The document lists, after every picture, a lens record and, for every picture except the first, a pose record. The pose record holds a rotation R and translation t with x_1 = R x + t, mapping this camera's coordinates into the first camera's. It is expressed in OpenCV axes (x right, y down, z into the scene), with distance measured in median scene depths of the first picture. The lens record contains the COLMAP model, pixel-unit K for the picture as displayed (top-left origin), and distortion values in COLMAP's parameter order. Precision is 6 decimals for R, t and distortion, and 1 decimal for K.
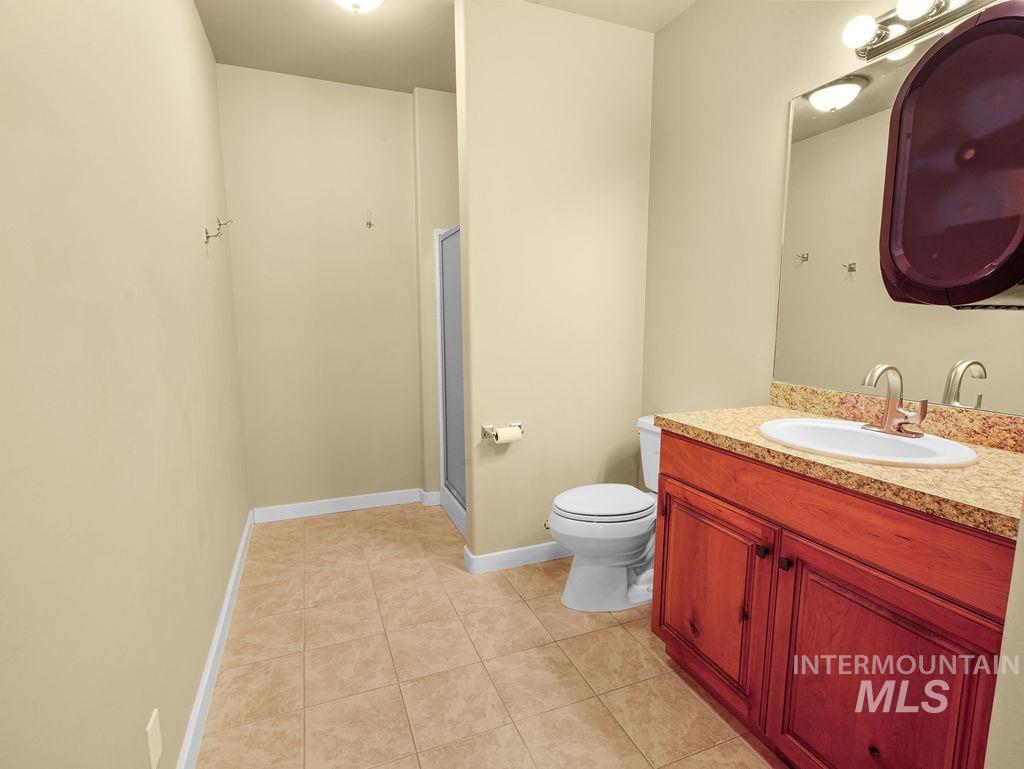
lens RADIAL K [[506.5, 0, 507.5], [0, 506.5, 385.9], [0, 0, 1]] dist [-0.006301, 0.000049]
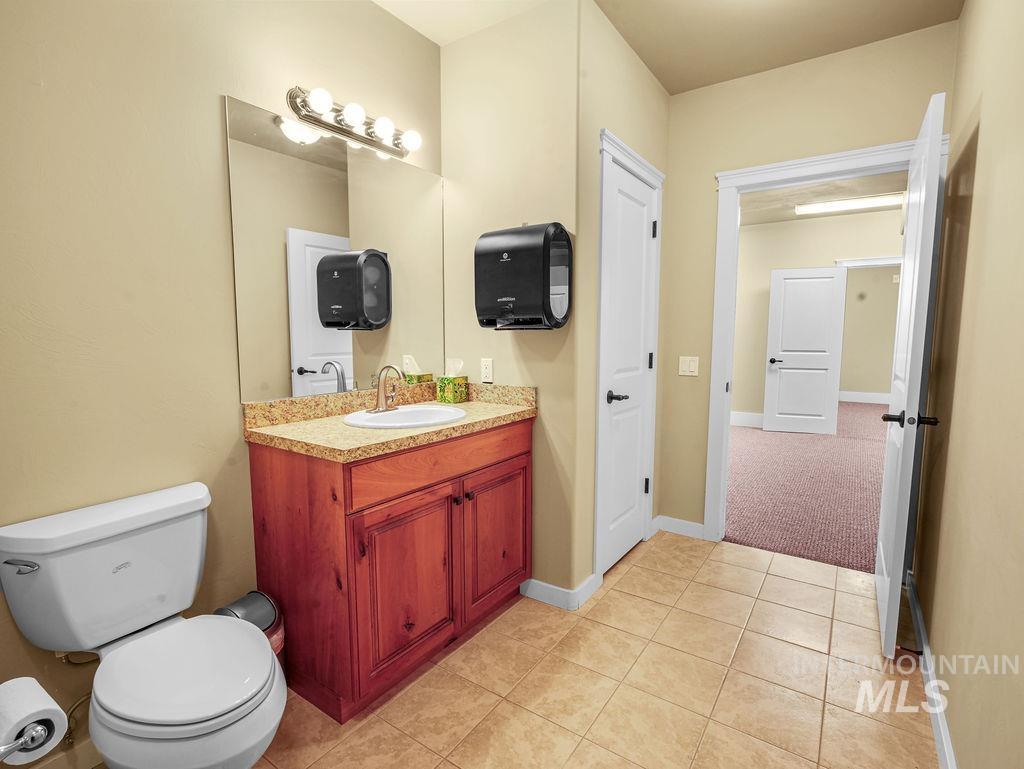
lens RADIAL K [[506.5, 0, 507.4], [0, 506.5, 387.1], [0, 0, 1]] dist [-0.006301, 0.000049]
pose [[-0.553096, -0.088441, 0.828410, -0.641459], [0.111239, 0.977606, 0.178640, -0.194324], [-0.825657, 0.190957, -0.530872, 1.439629]]
